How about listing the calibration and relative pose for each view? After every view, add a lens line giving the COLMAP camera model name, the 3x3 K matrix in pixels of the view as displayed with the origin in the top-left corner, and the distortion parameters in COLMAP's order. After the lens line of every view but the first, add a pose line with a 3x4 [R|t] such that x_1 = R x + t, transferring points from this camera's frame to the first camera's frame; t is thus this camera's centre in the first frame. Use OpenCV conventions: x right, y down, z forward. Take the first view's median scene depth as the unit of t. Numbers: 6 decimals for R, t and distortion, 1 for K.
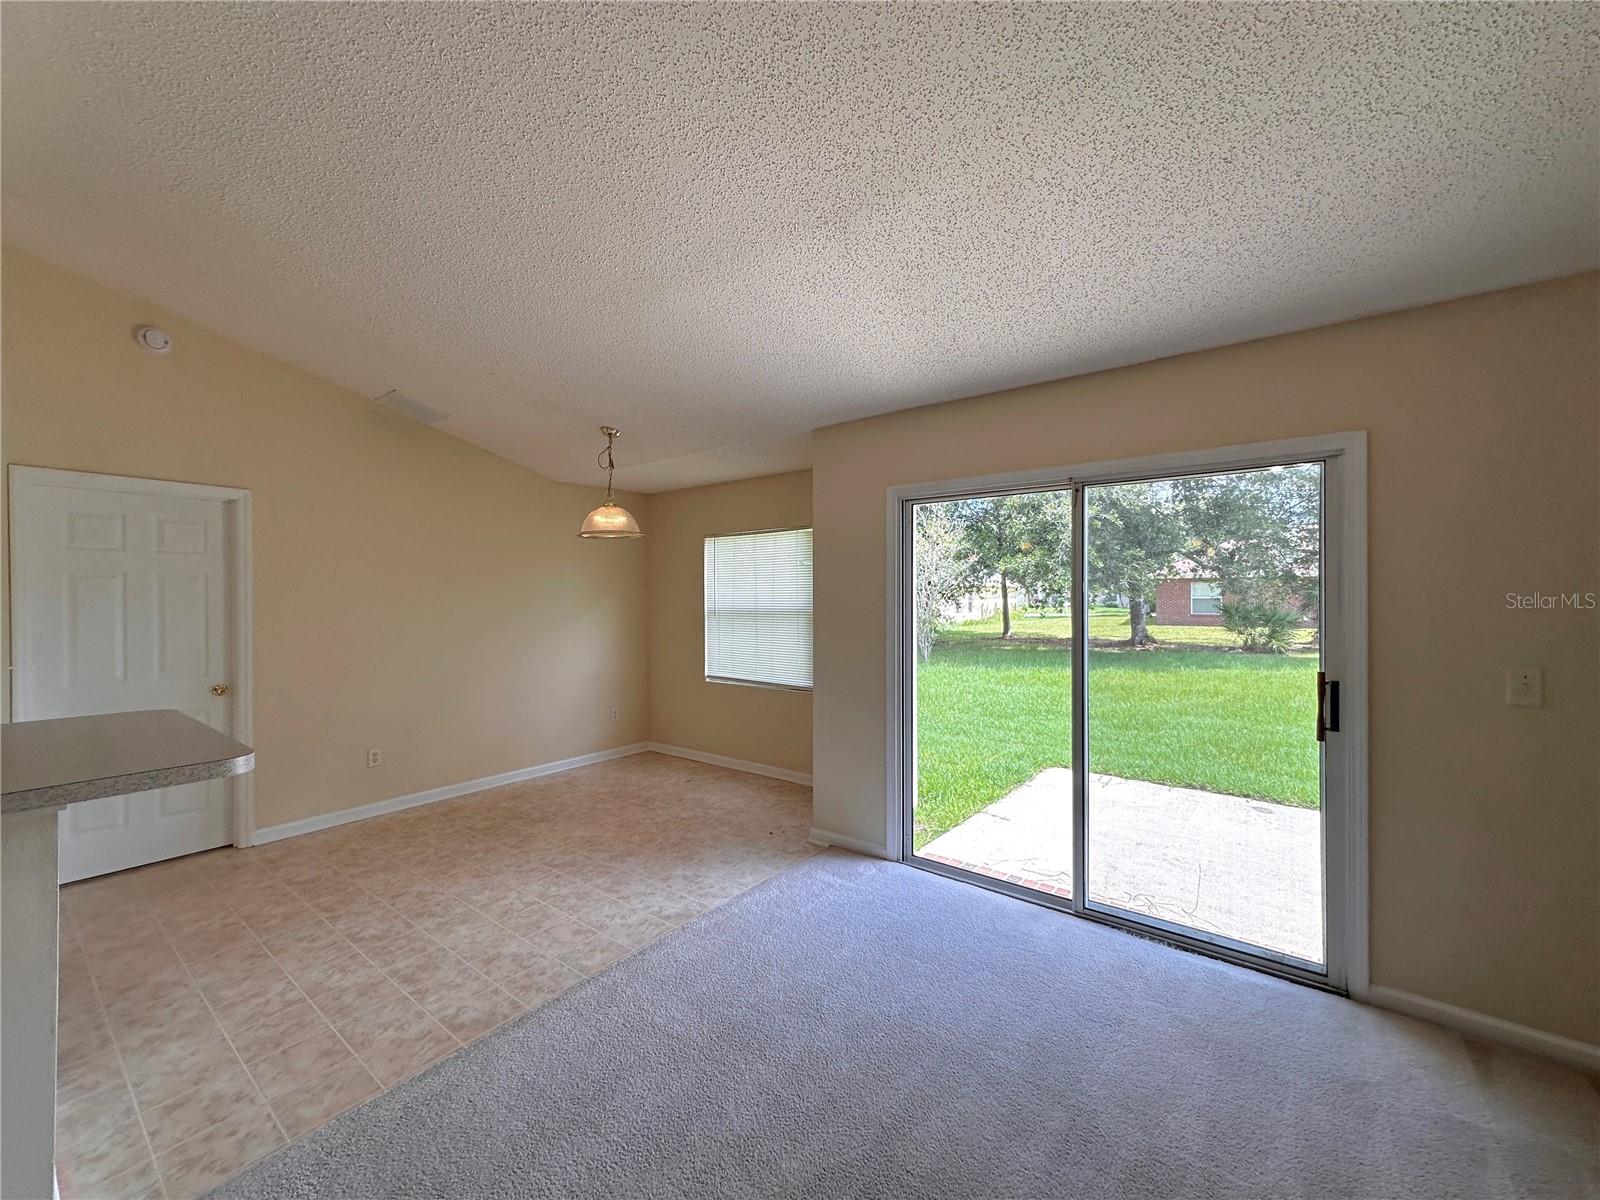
lens RADIAL K [[641.2, 0, 800.0], [0, 641.2, 600.0], [0, 0, 1]] dist [0.007595, -0.000234]
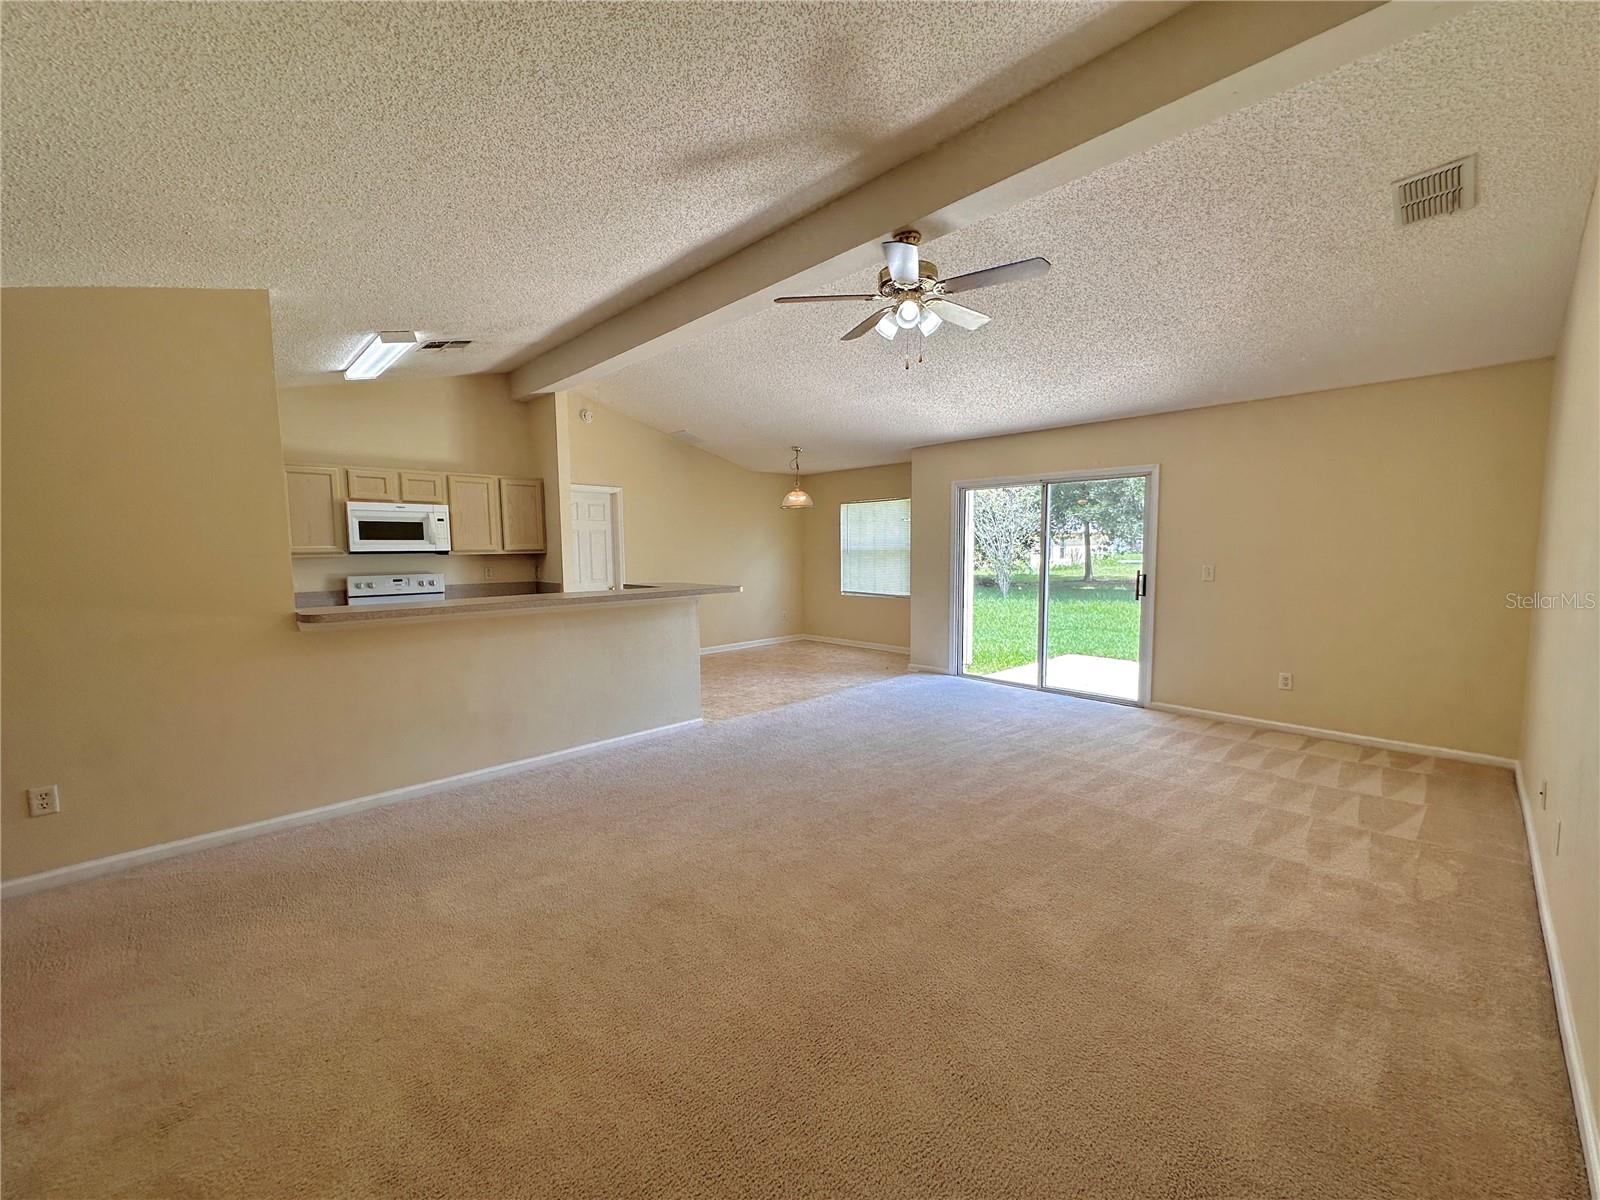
lens RADIAL K [[641.2, 0, 800.0], [0, 641.2, 600.0], [0, 0, 1]] dist [0.007595, -0.000234]
pose [[0.989768, 0.005868, -0.142567, -0.030267], [0.005463, 0.996863, 0.078957, 0.017971], [0.142584, -0.078928, 0.986631, -0.821092]]
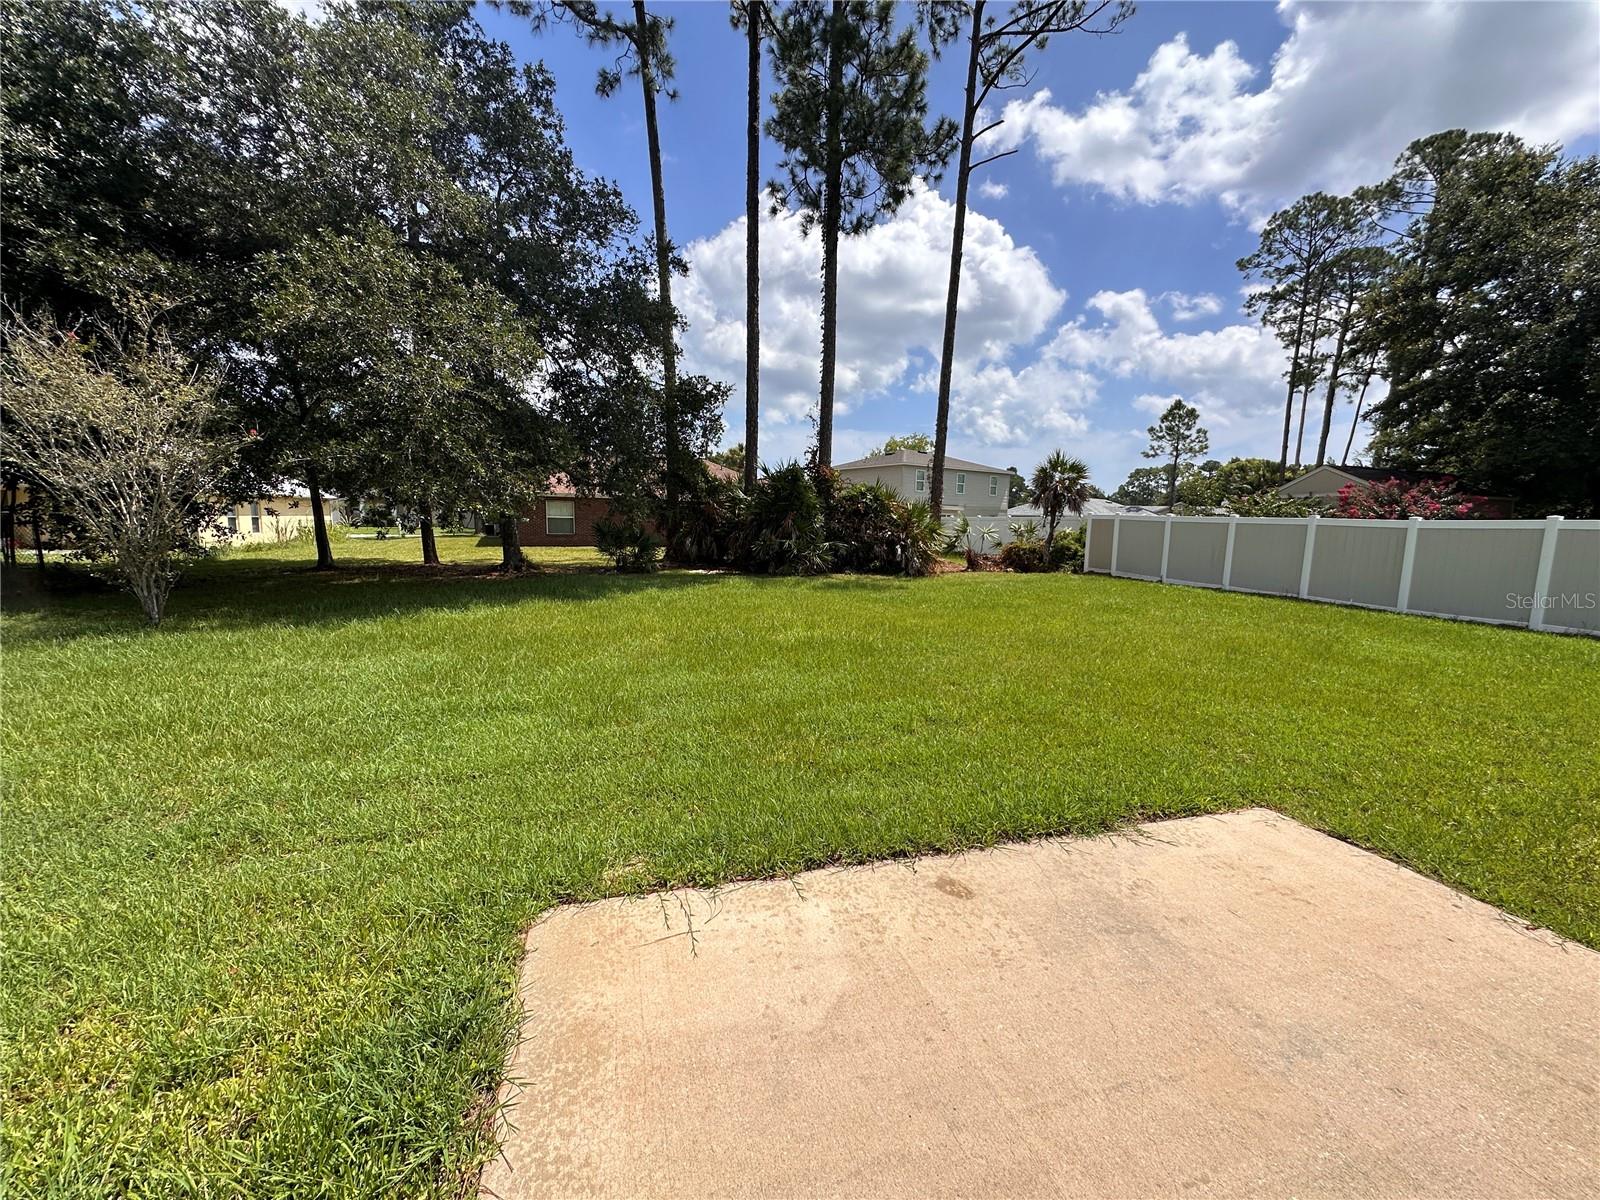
lens RADIAL K [[637.4, 0, 800.0], [0, 637.4, 600.0], [0, 0, 1]] dist [0.008670, -0.000589]
pose [[0.574311, -0.088306, 0.813861, 0.261455], [-0.013138, 0.993043, 0.117018, 0.025156], [-0.818532, -0.077897, 0.569155, 0.956295]]
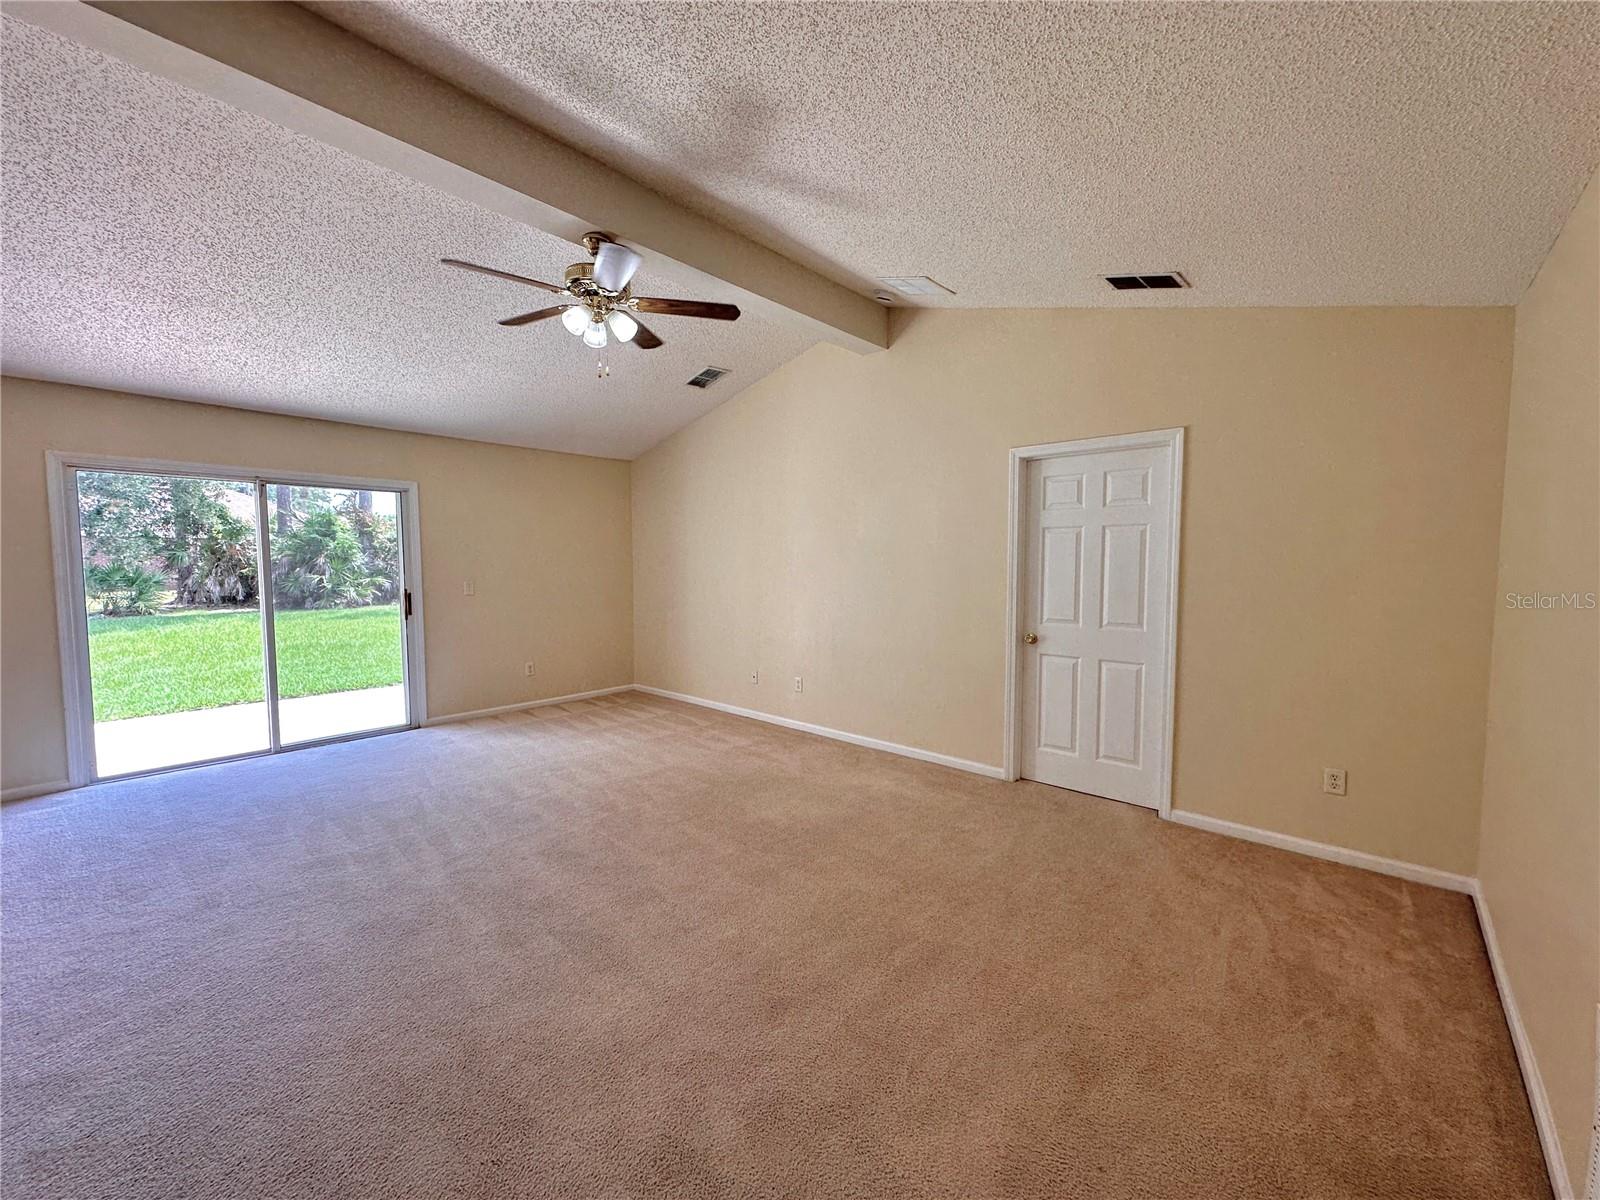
lens RADIAL K [[641.2, 0, 800.0], [0, 641.2, 600.0], [0, 0, 1]] dist [0.007595, -0.000234]
pose [[0.065883, -0.063594, 0.995799, -0.752251], [0.005541, 0.997975, 0.063366, 0.010521], [-0.997812, 0.001343, 0.066102, -0.287641]]
